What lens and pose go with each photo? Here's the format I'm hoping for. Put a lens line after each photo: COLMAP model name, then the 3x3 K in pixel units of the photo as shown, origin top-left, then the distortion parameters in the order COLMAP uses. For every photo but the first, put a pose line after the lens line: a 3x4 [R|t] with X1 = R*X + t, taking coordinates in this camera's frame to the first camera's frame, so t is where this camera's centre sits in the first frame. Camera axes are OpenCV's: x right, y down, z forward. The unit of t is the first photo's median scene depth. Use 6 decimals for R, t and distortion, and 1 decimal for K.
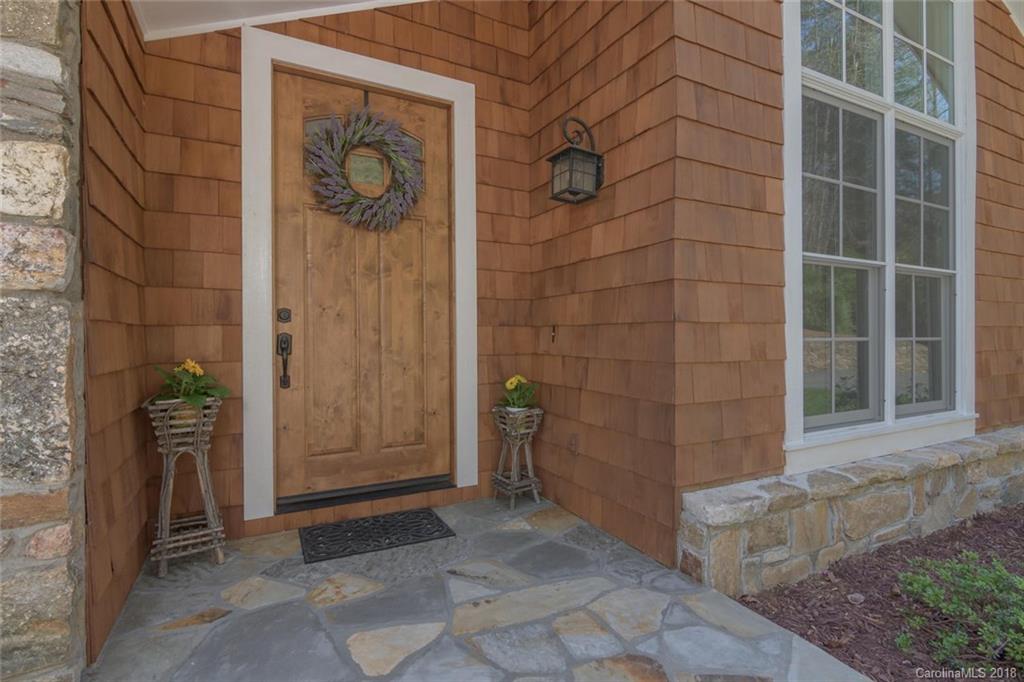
lens RADIAL K [[488.5, 0, 504.6], [0, 488.5, 336.9], [0, 0, 1]] dist [0.000181, 0.000405]
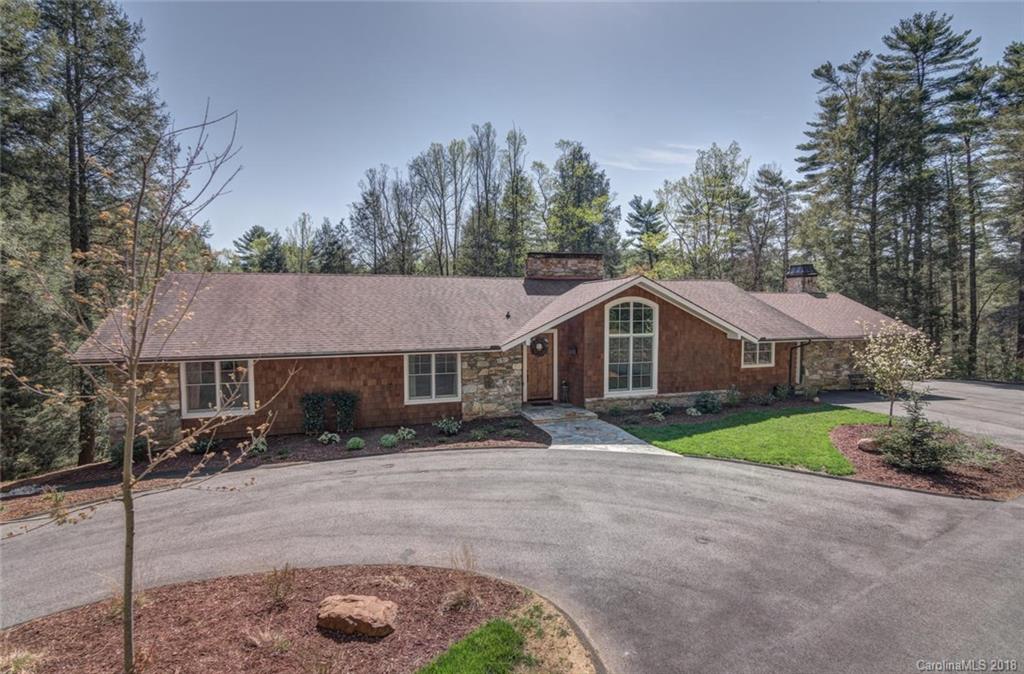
lens RADIAL K [[498.8, 0, 499.9], [0, 498.8, 320.8], [0, 0, 1]] dist [0.020066, 0.000110]
pose [[0.988607, 0.004326, -0.150459, 0.169578], [-0.000141, 0.999613, 0.027815, -0.860248], [0.150521, -0.027477, 0.988225, -5.346984]]
